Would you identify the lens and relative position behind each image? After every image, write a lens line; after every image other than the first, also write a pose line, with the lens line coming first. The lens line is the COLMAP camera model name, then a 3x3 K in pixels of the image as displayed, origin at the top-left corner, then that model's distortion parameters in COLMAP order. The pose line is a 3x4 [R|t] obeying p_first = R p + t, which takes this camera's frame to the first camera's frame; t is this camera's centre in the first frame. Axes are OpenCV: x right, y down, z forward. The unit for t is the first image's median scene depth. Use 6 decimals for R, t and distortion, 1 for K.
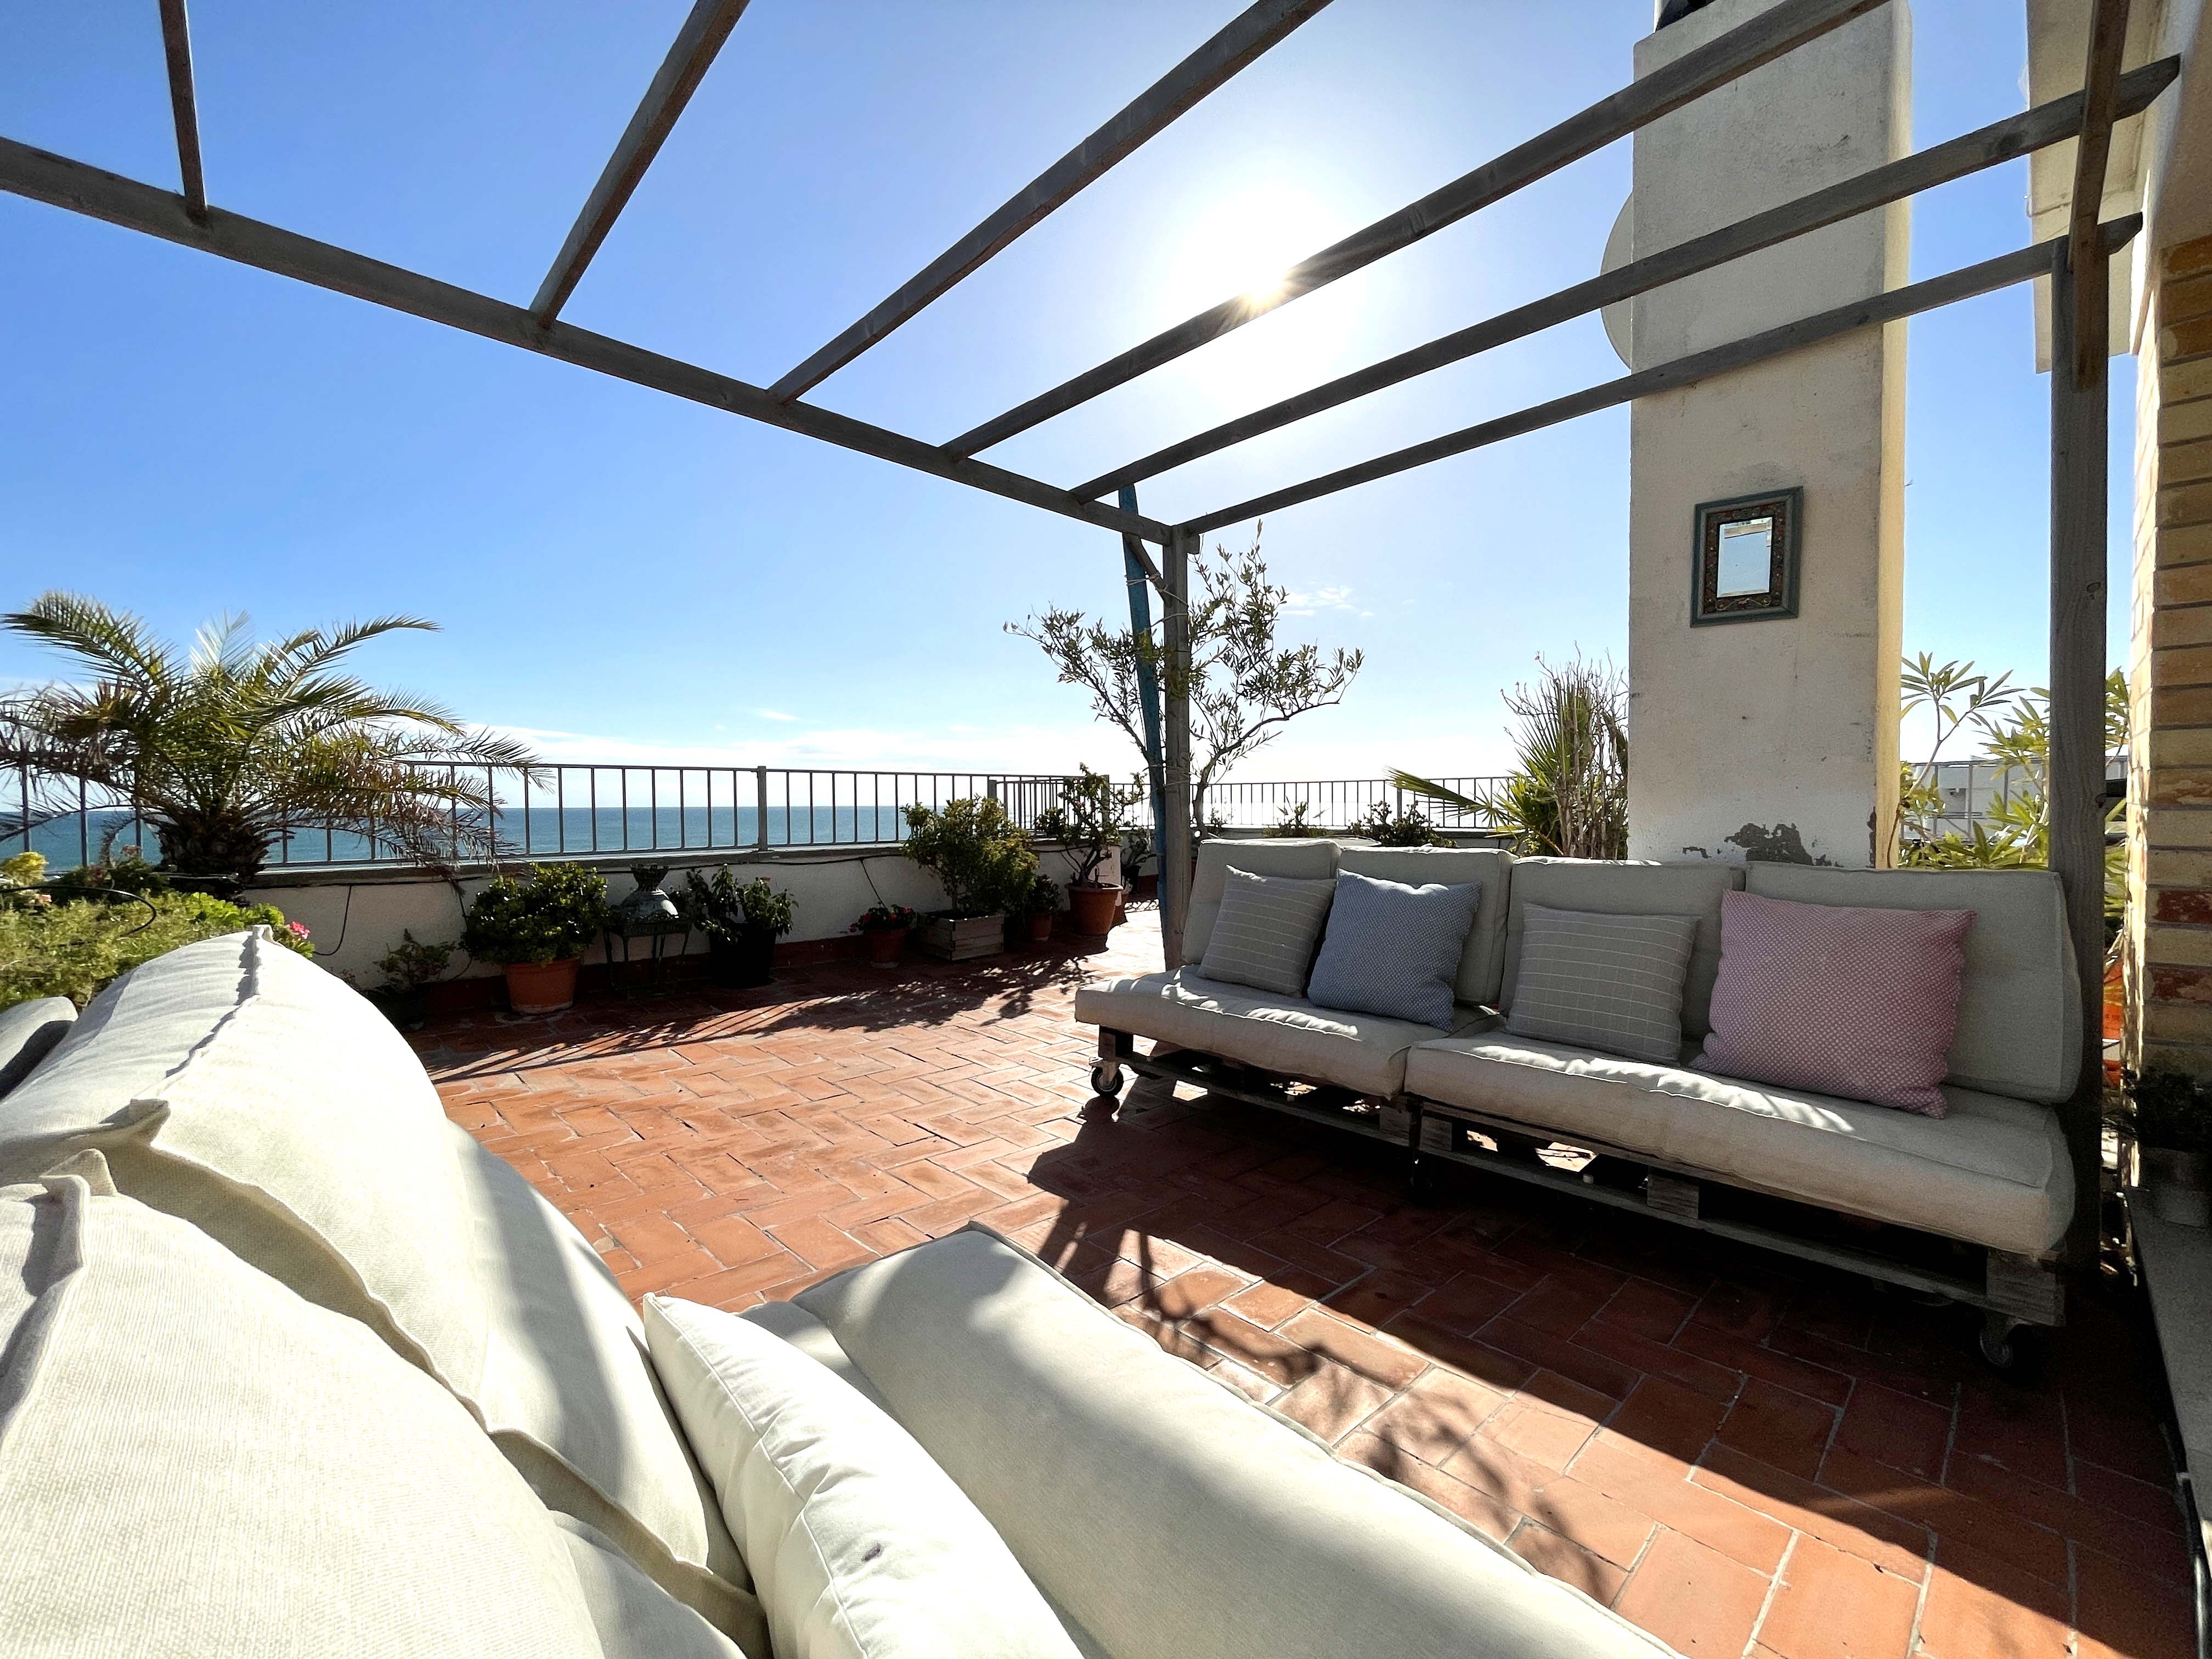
lens RADIAL K [[936.1, 0, 1106.0], [0, 936.1, 829.5], [0, 0, 1]] dist [0.000771, -0.000112]
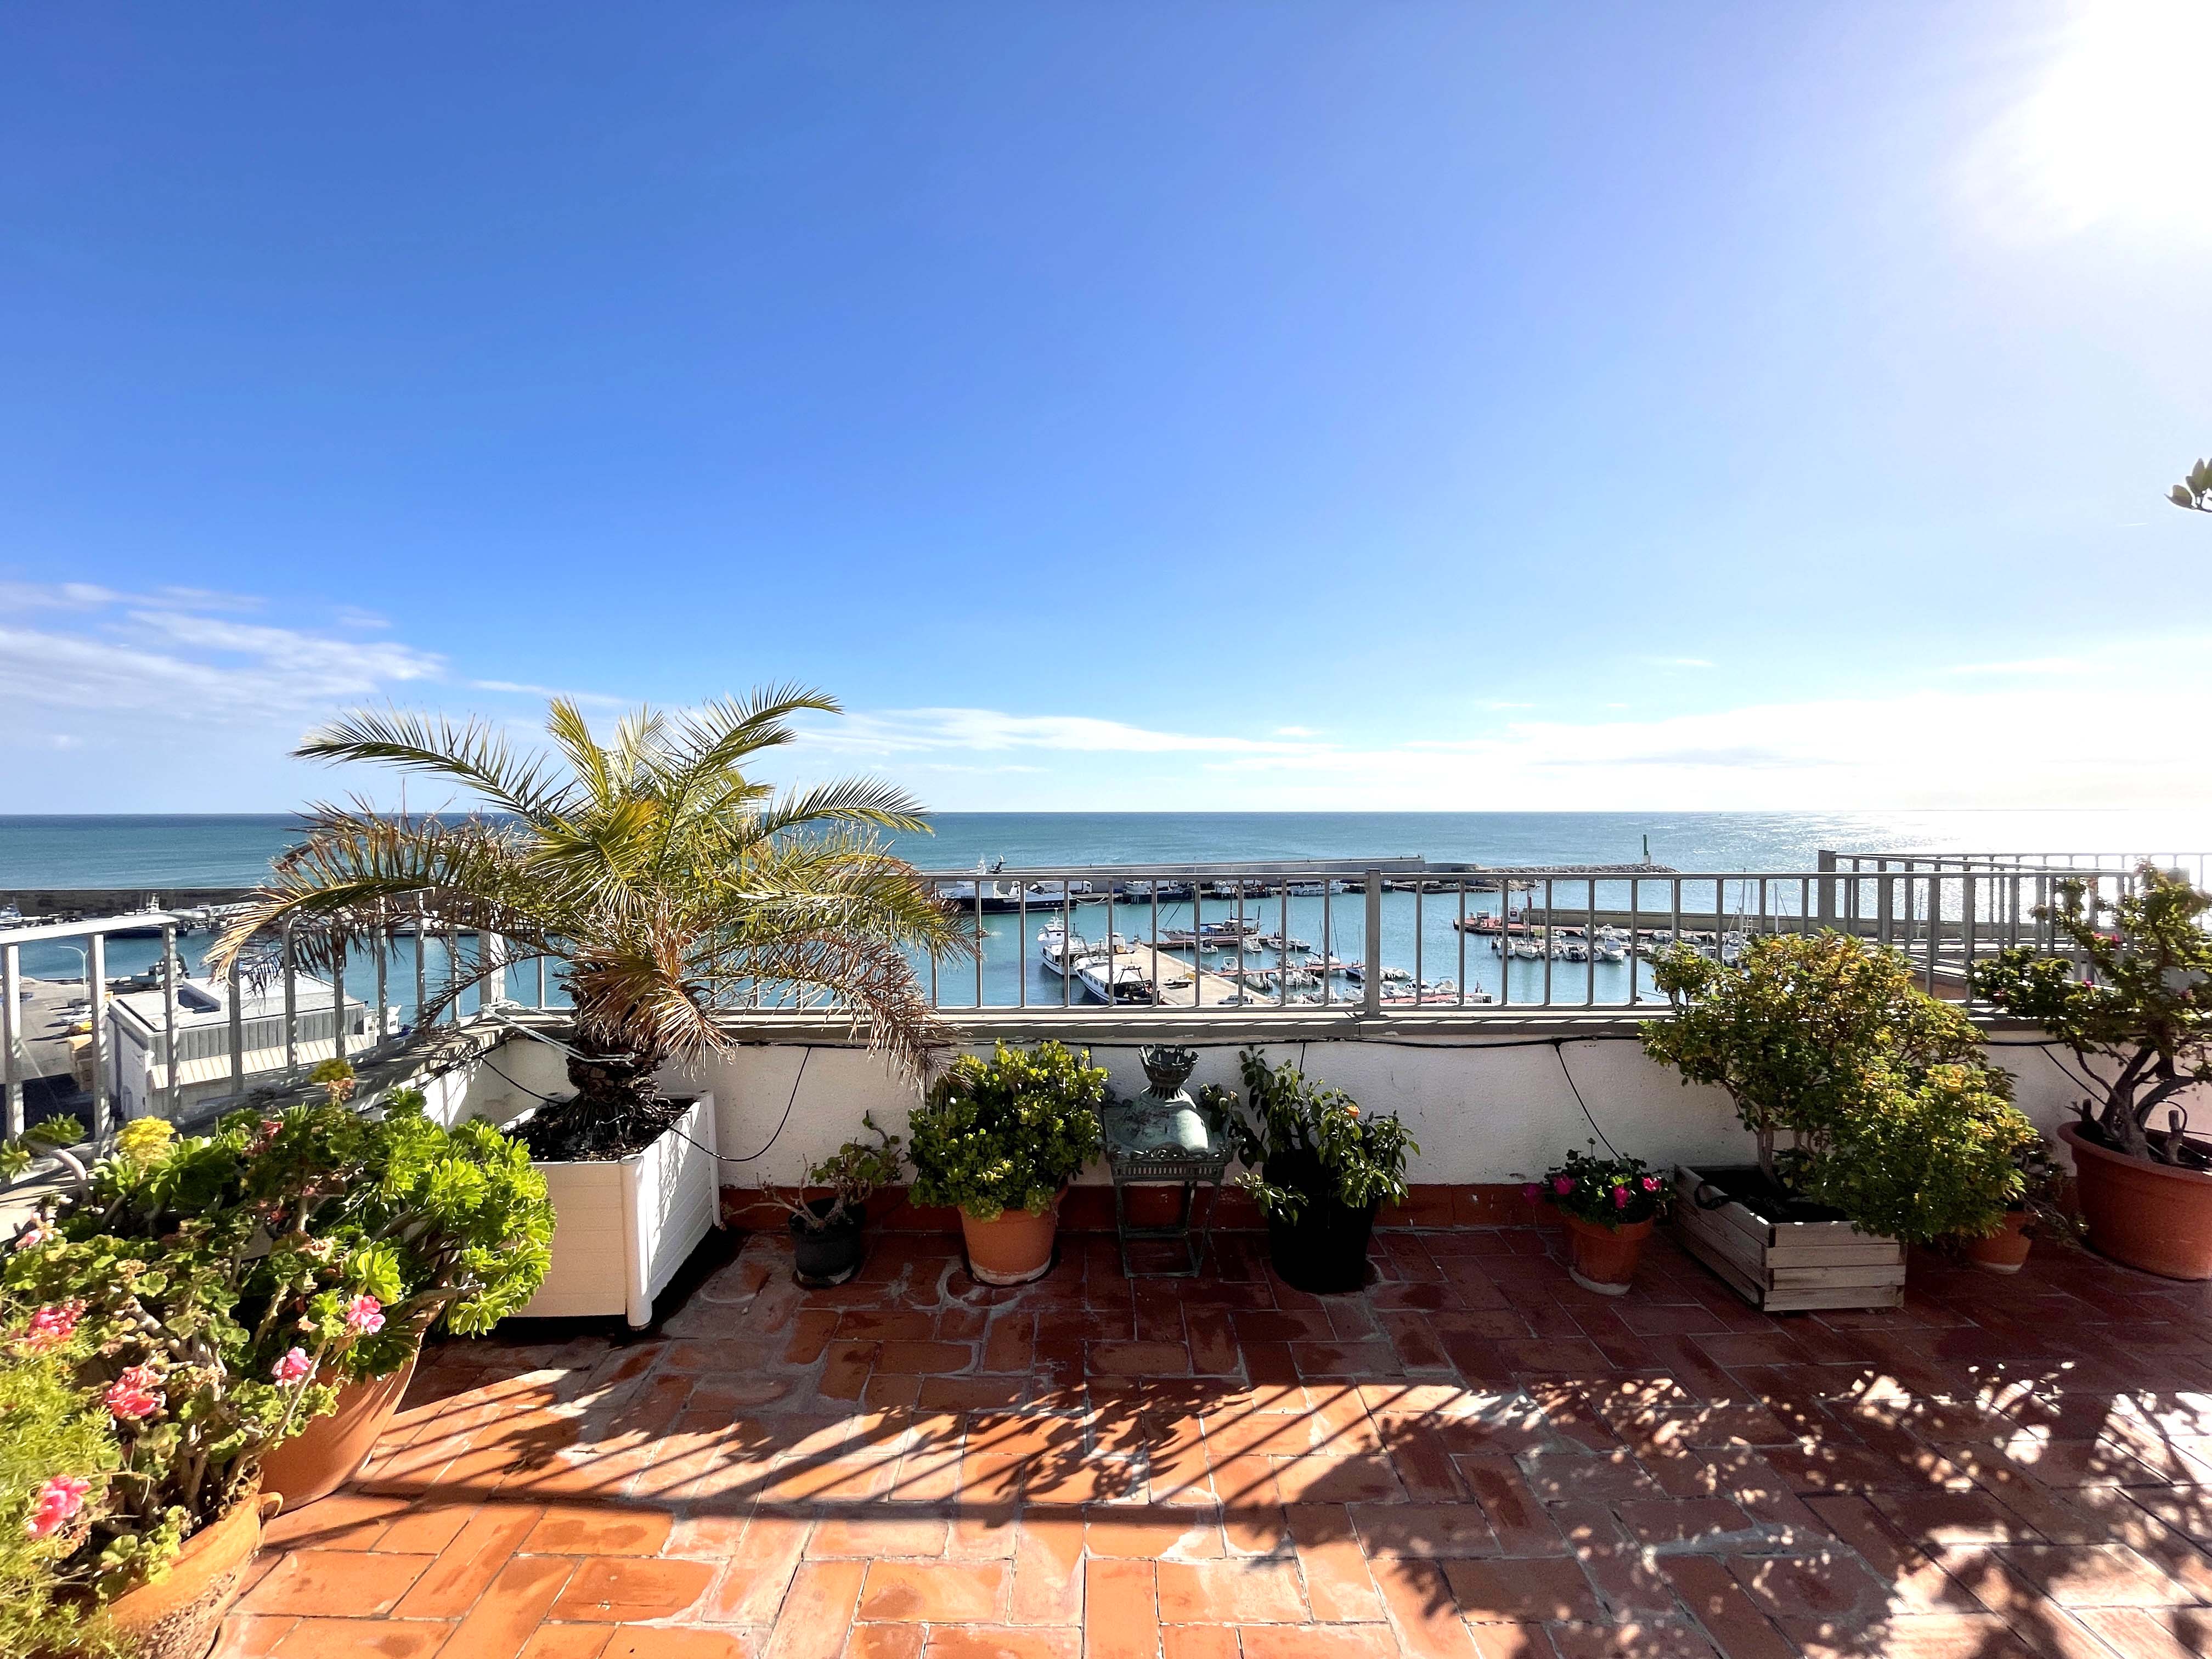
lens RADIAL K [[873.4, 0, 1106.0], [0, 873.4, 829.5], [0, 0, 1]] dist [0.007332, -0.000073]
pose [[0.730843, 0.025774, -0.682058, -0.148246], [-0.022925, 0.999650, 0.013210, -0.122685], [0.682160, 0.005982, 0.731178, 0.610432]]
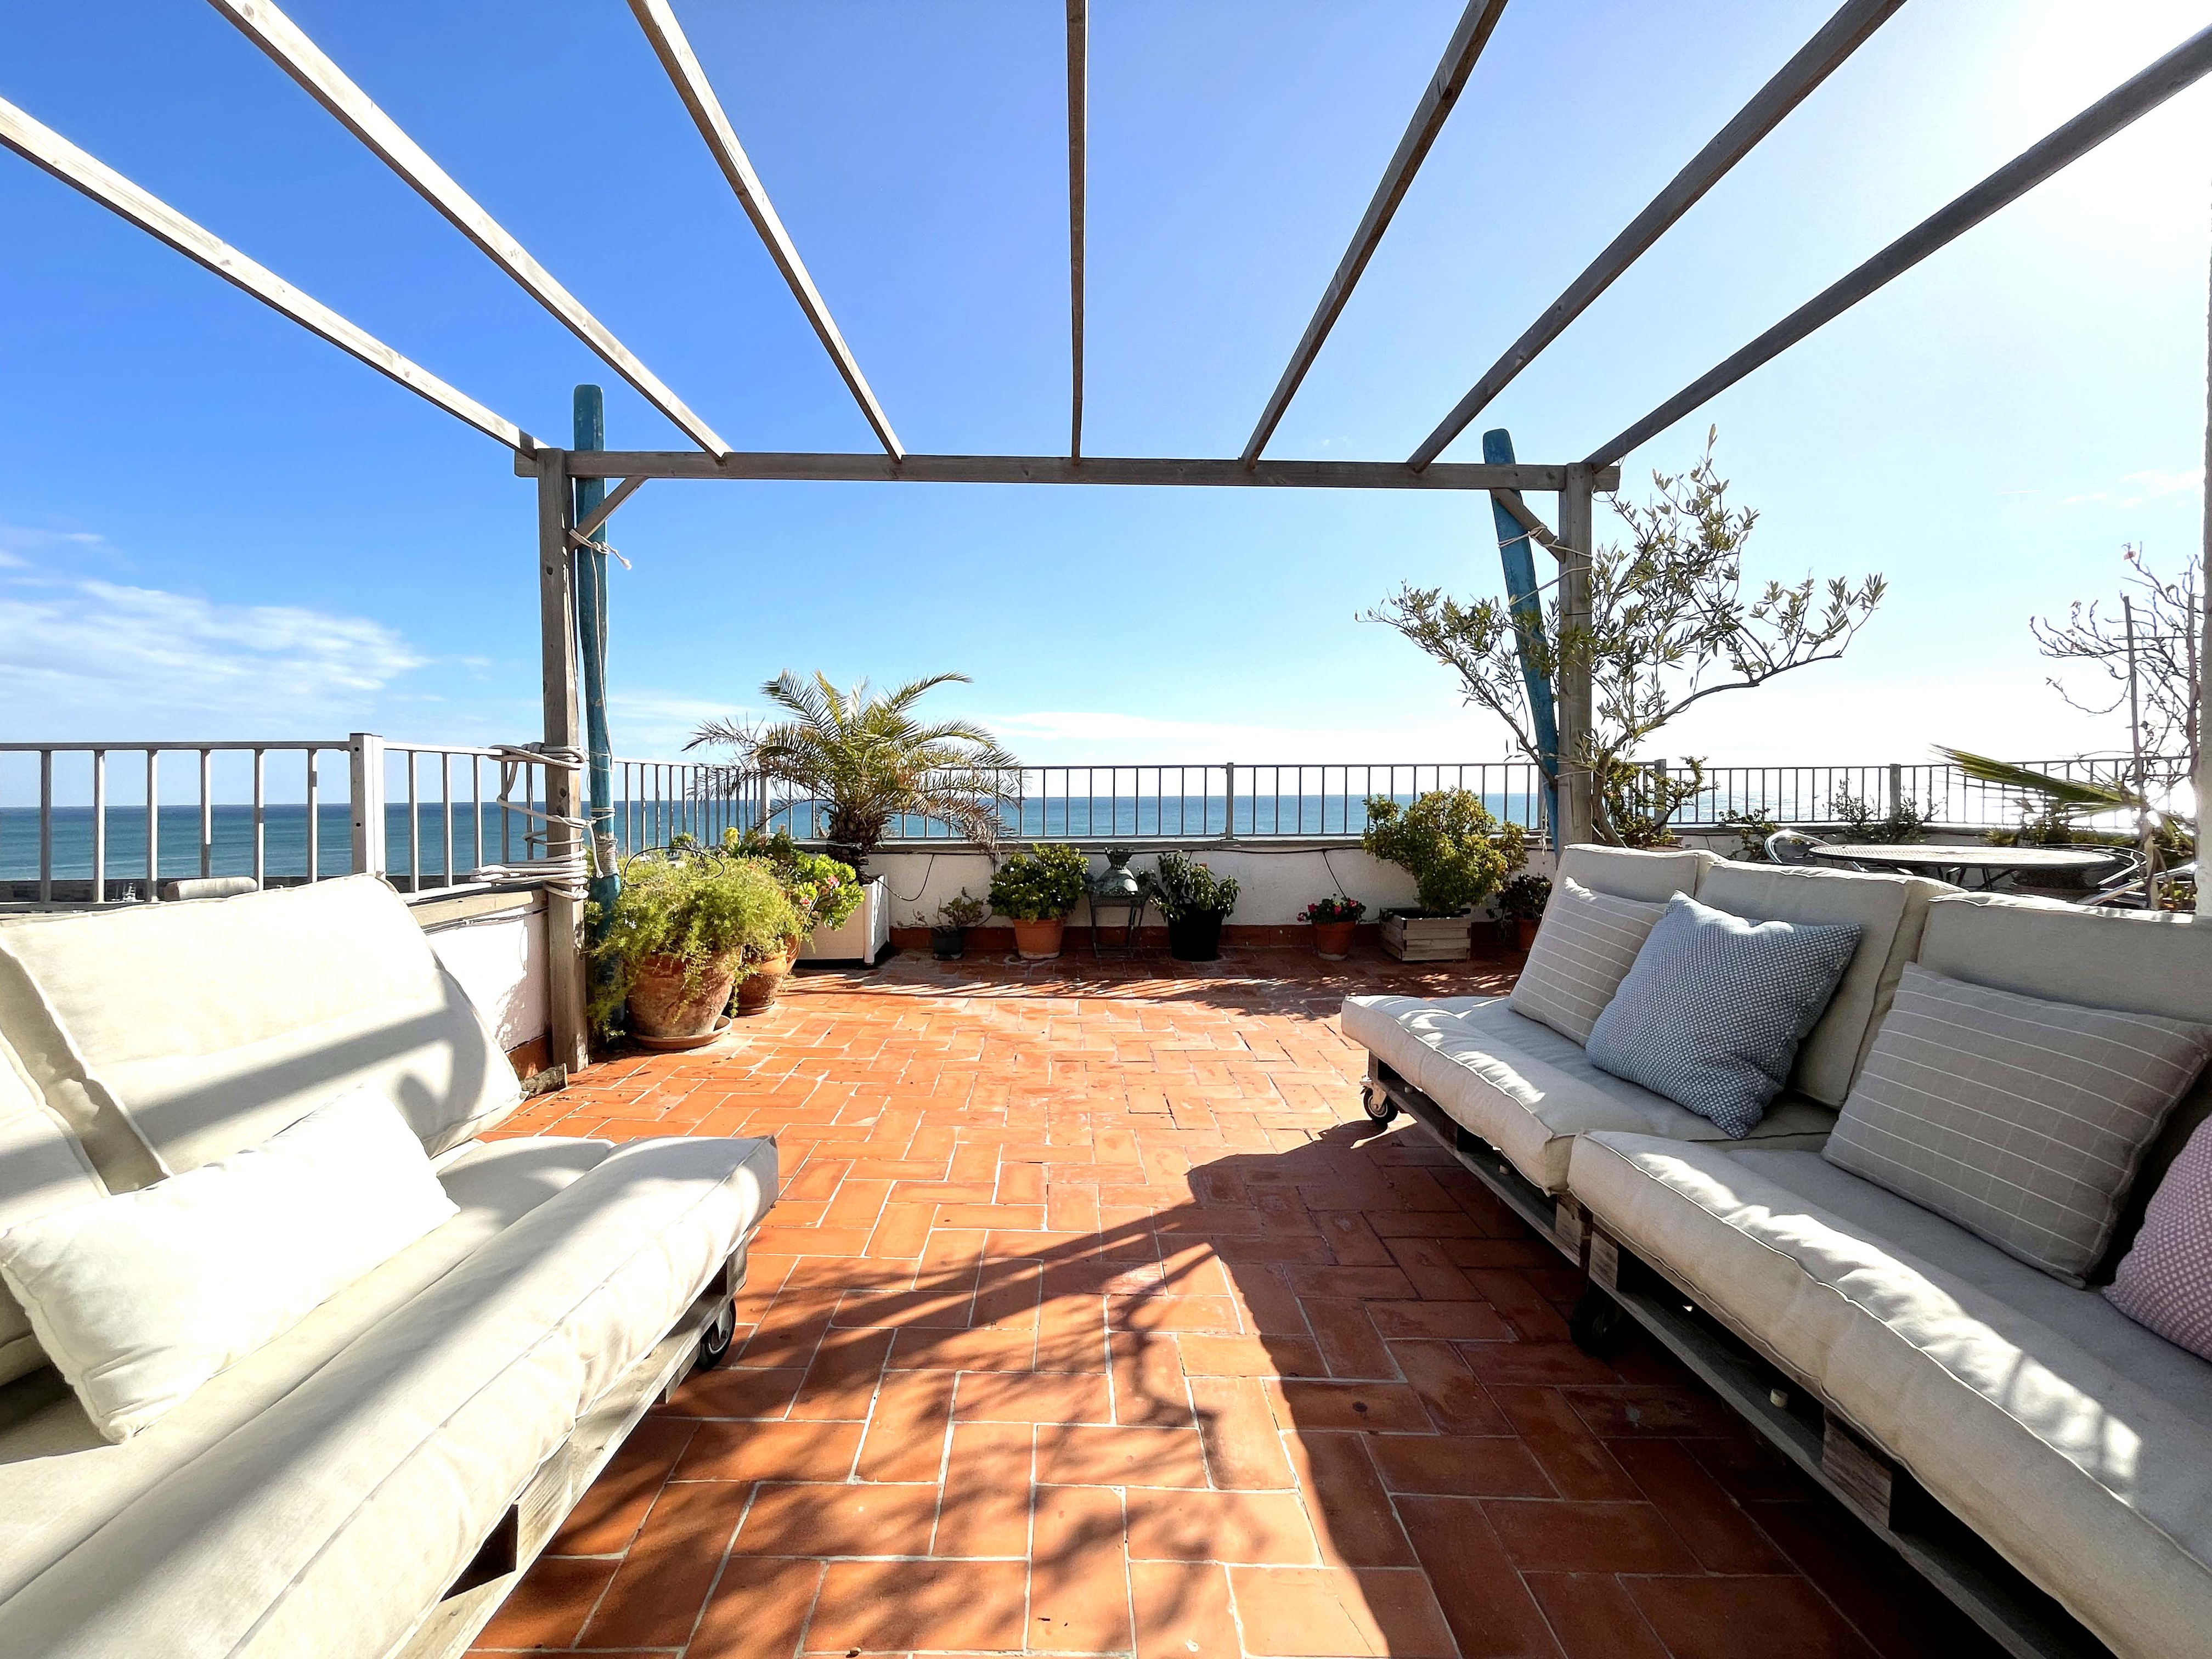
lens RADIAL K [[935.0, 0, 1104.7], [0, 935.0, 801.9], [0, 0, 1]] dist [0.009709, 0.000135]
pose [[0.732779, 0.005282, -0.680447, 0.345464], [-0.014684, 0.999860, -0.008051, -0.012934], [0.680309, 0.015891, 0.732753, 0.116501]]
